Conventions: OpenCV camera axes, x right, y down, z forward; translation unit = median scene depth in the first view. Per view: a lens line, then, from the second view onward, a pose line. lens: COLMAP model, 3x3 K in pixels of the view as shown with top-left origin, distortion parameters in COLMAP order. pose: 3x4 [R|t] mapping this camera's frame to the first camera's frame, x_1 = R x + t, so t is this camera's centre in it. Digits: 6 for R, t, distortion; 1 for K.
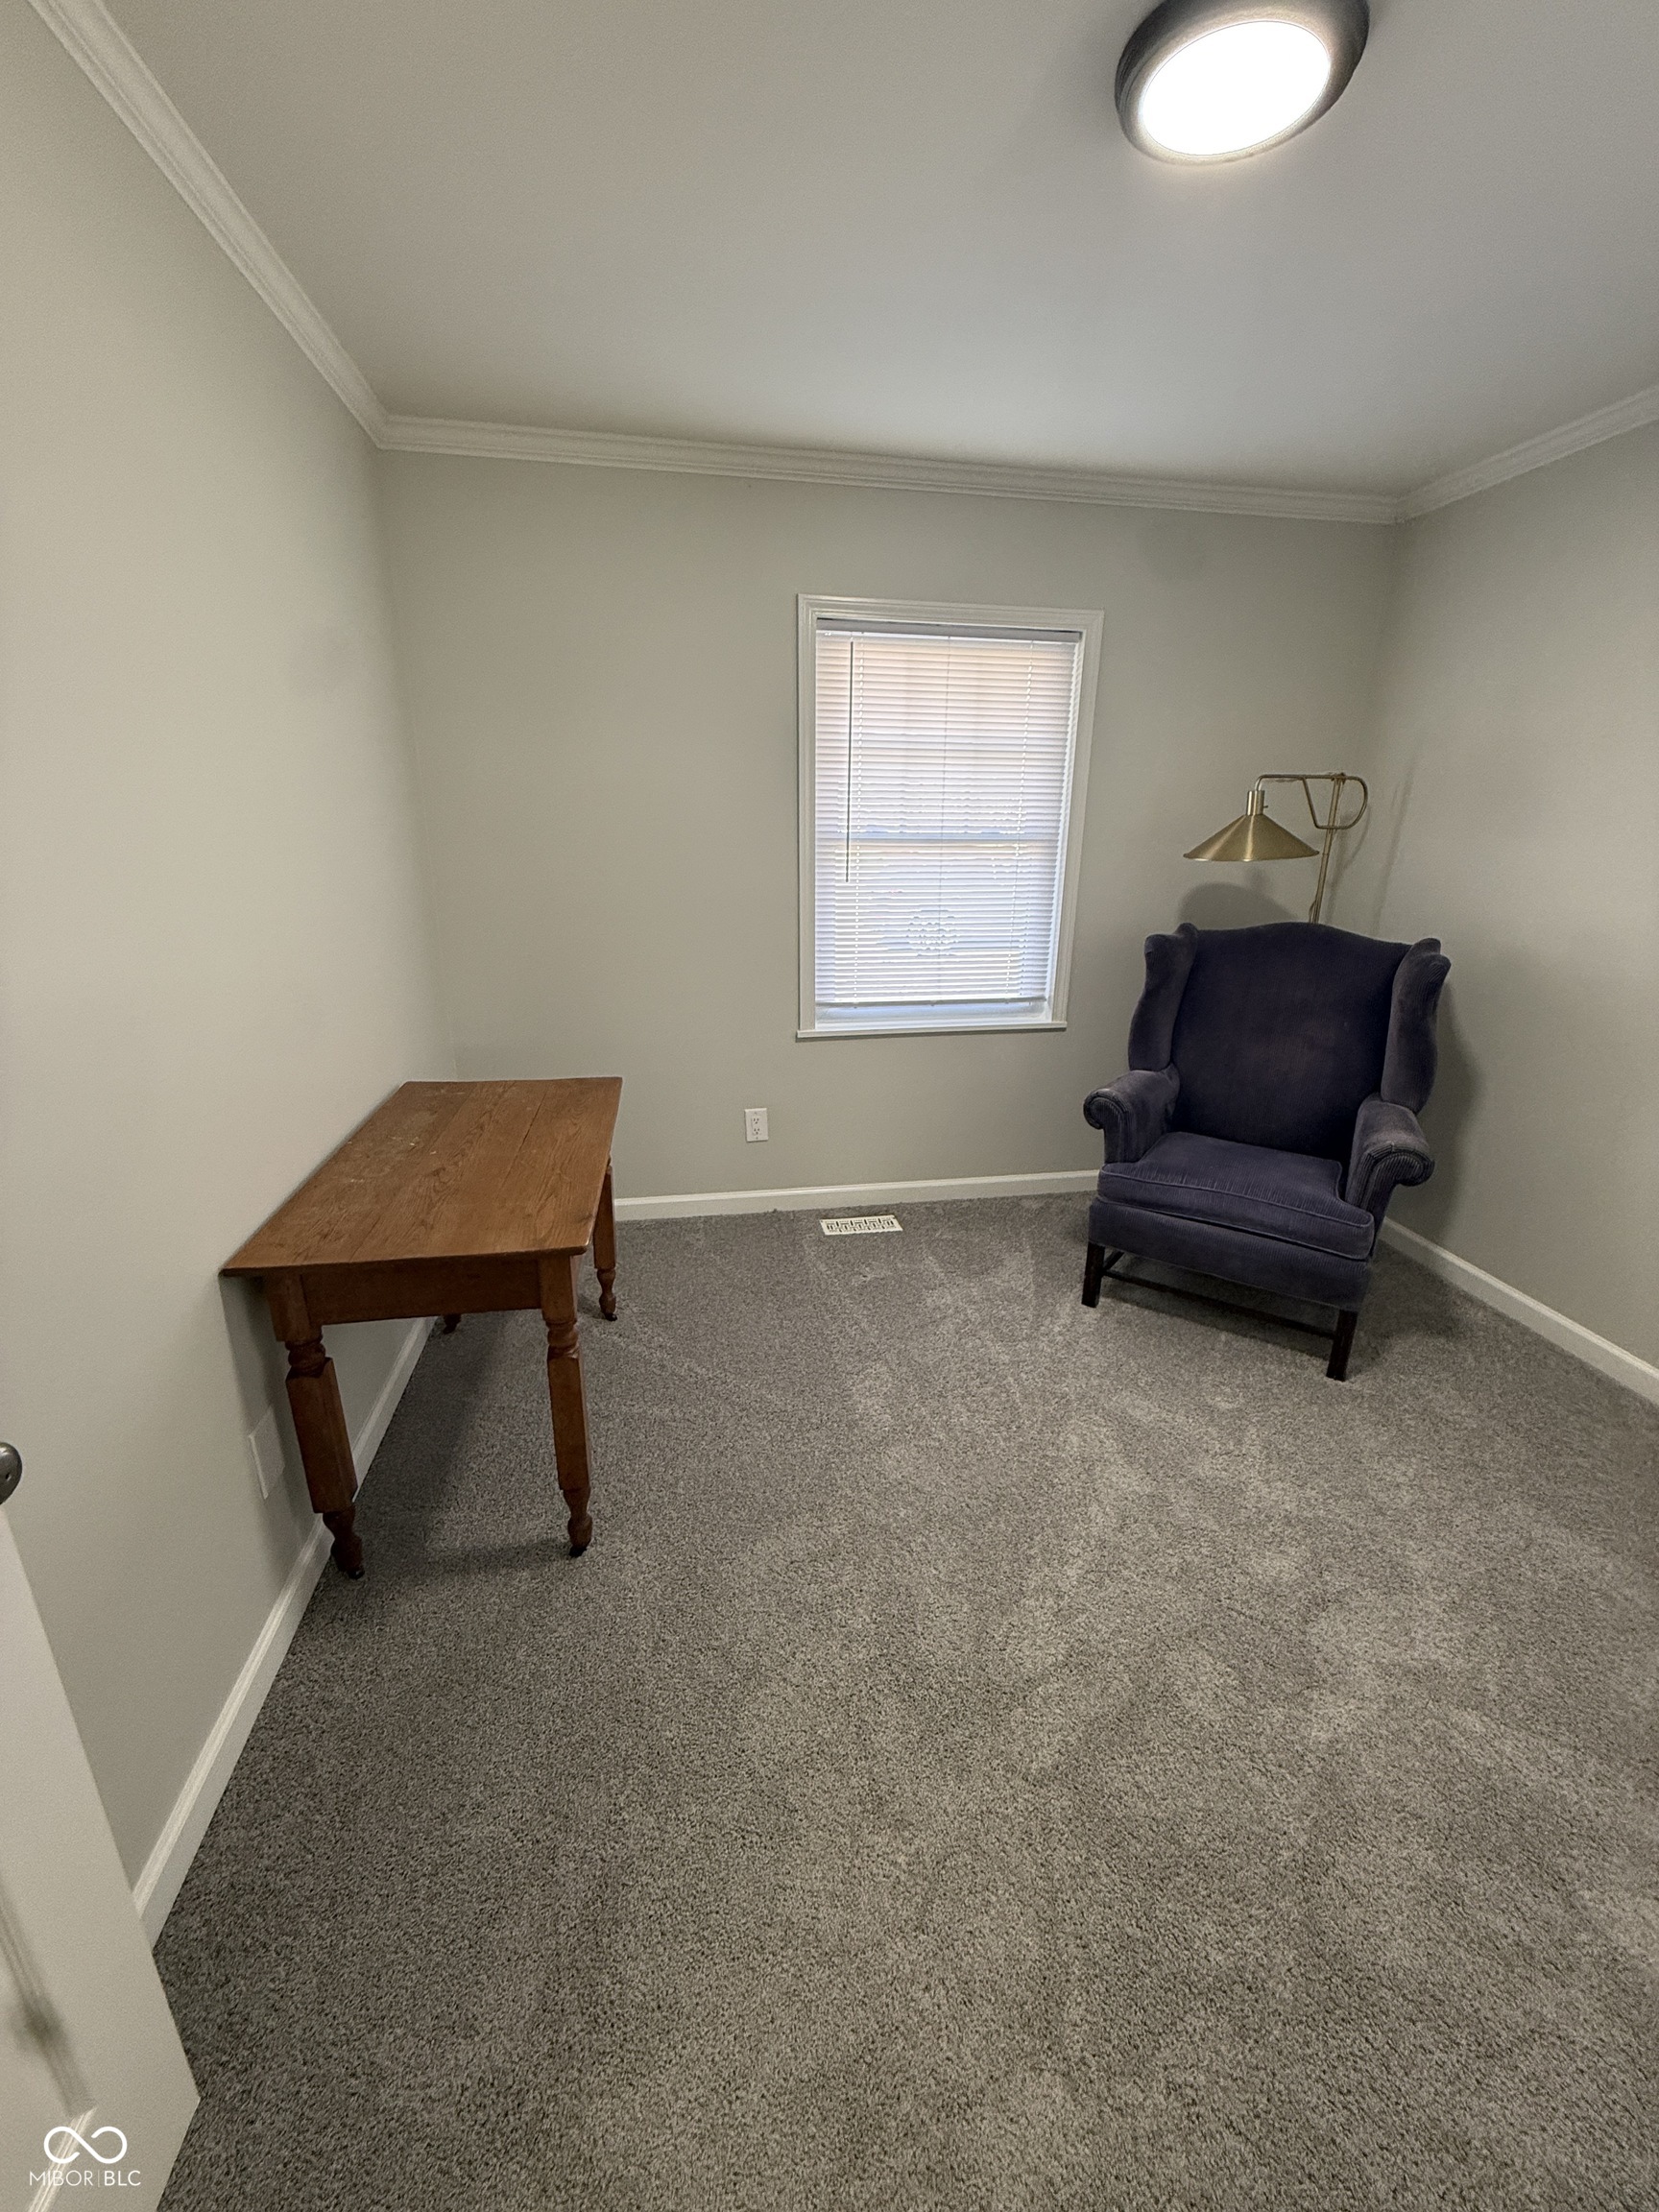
lens RADIAL K [[879.1, 0, 832.6], [0, 879.1, 1100.3], [0, 0, 1]] dist [-0.001023, 0.000152]
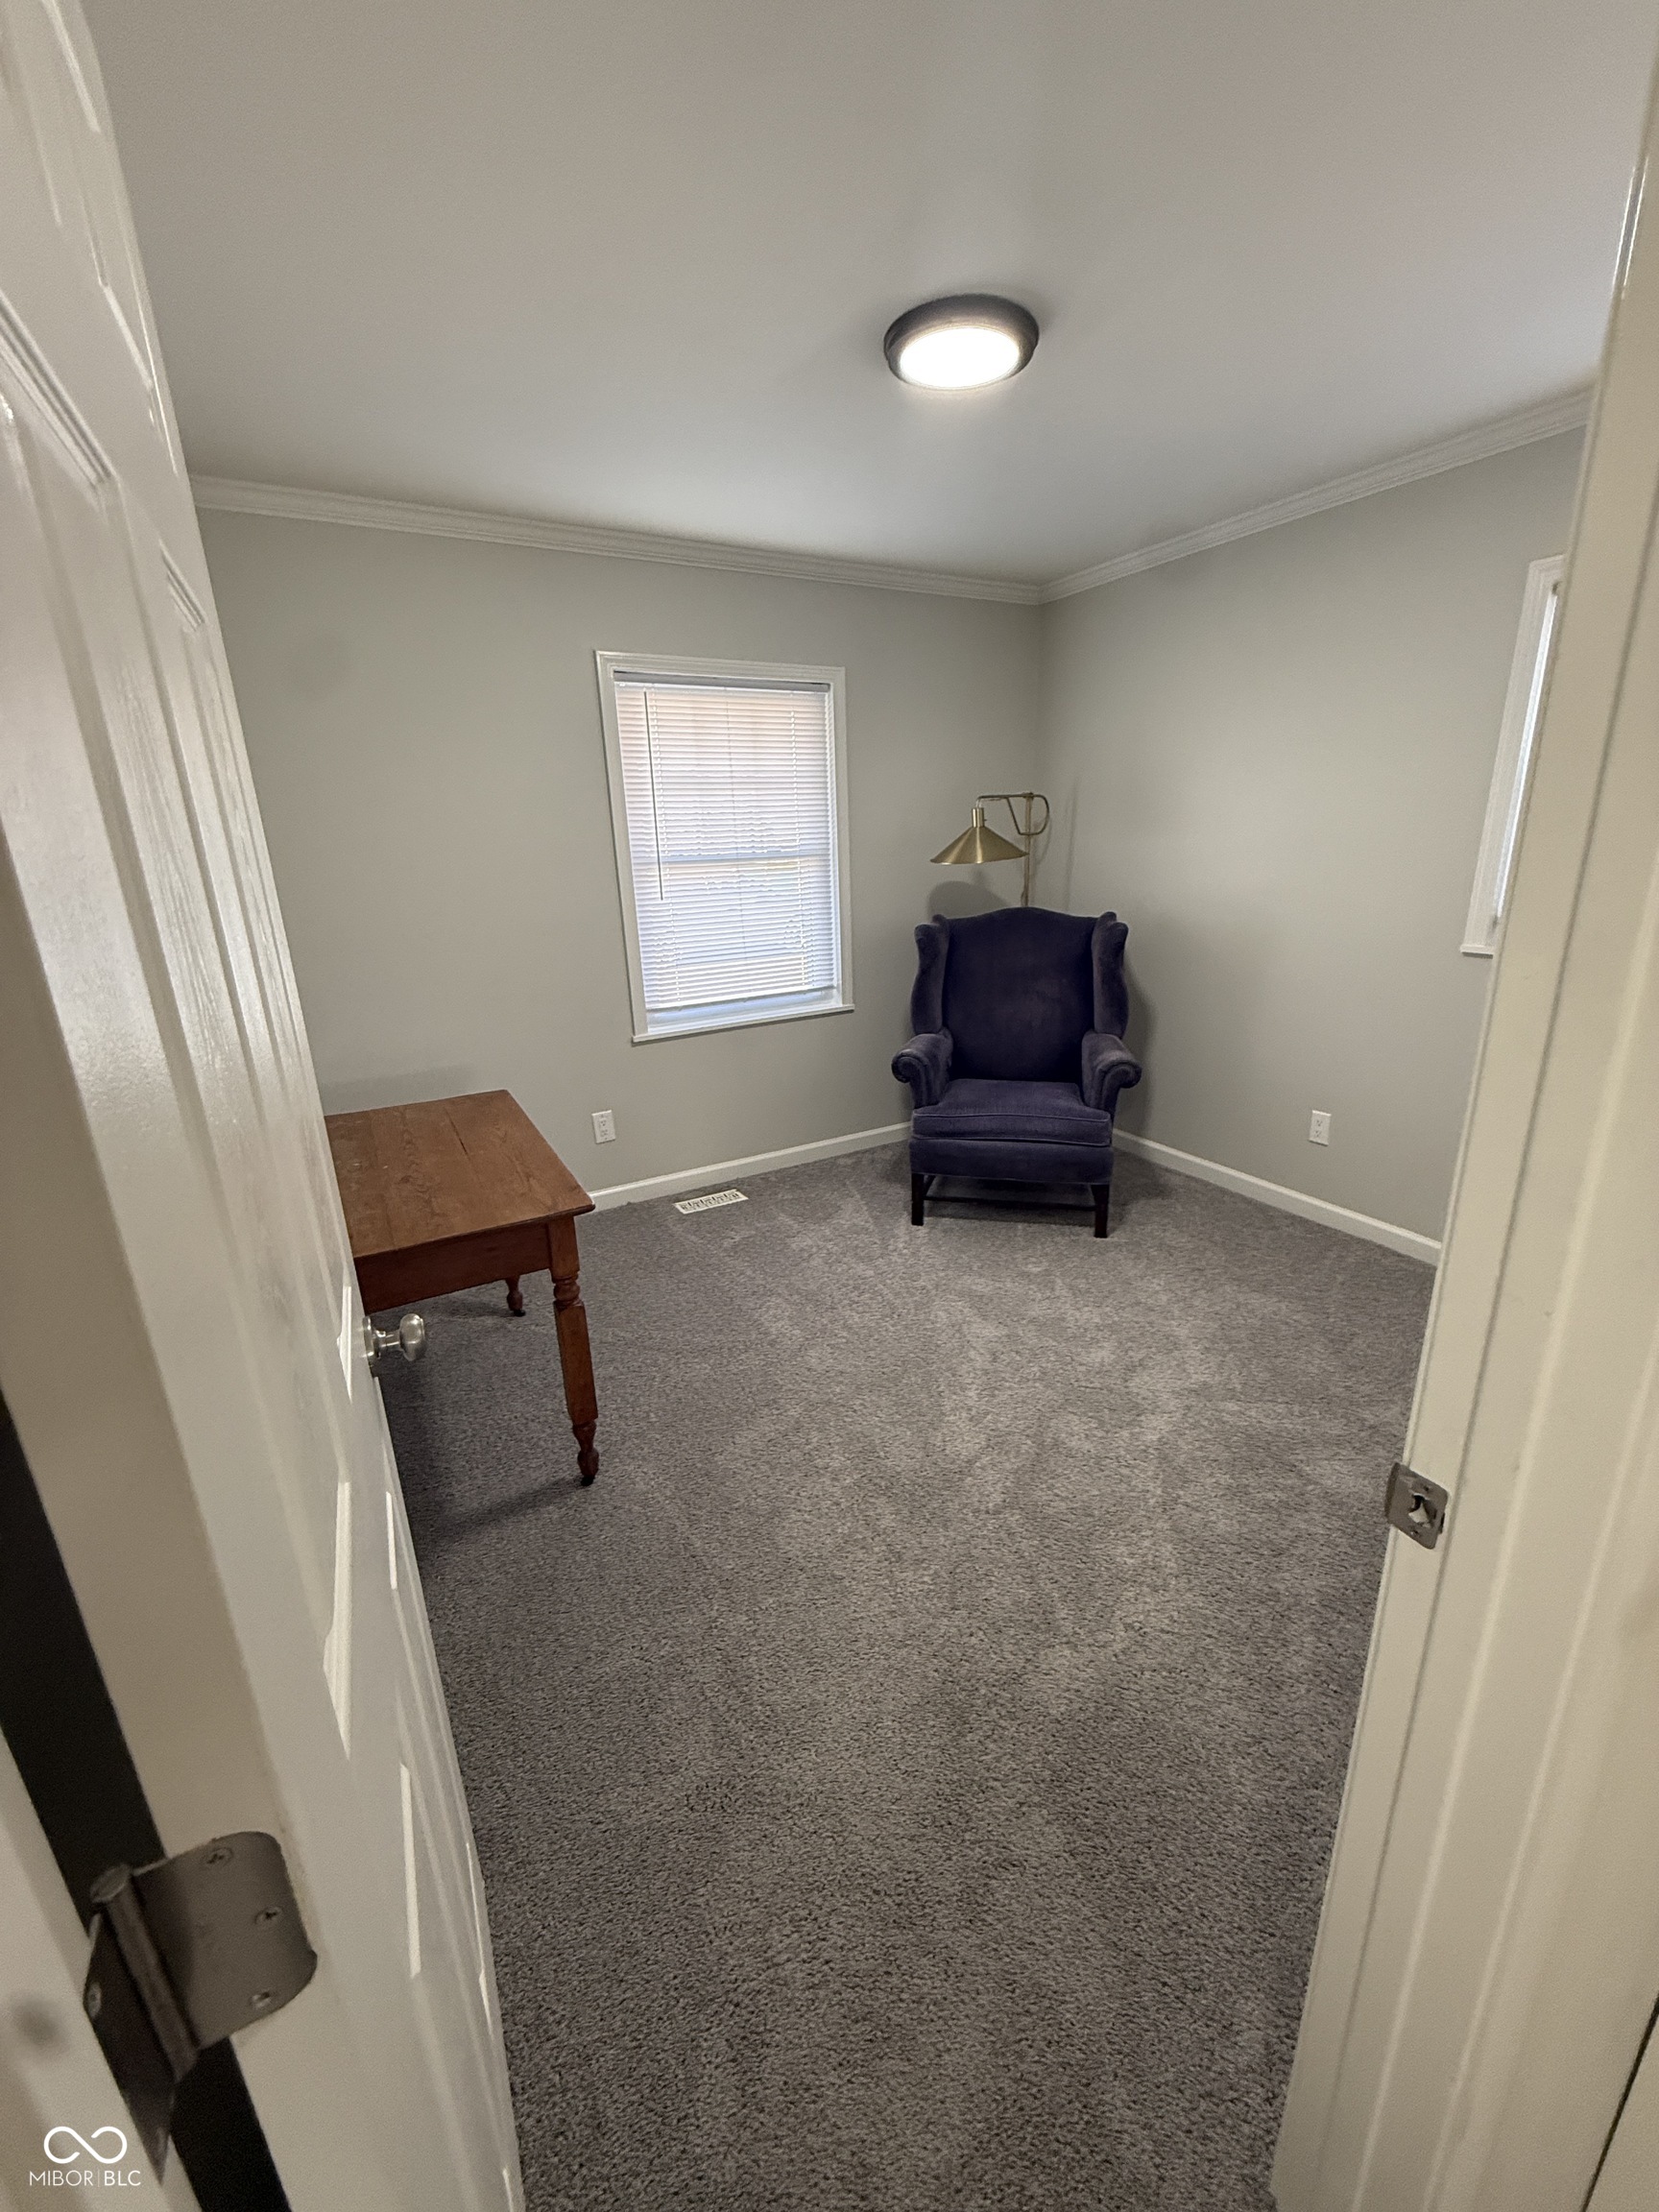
lens RADIAL K [[878.8, 0, 834.2], [0, 878.8, 1098.3], [0, 0, 1]] dist [-0.000192, 0.000047]
pose [[0.940156, -0.137017, 0.311981, -0.185605], [0.143012, 0.989714, 0.003699, 0.036209], [-0.309279, 0.041139, 0.950081, -0.151148]]
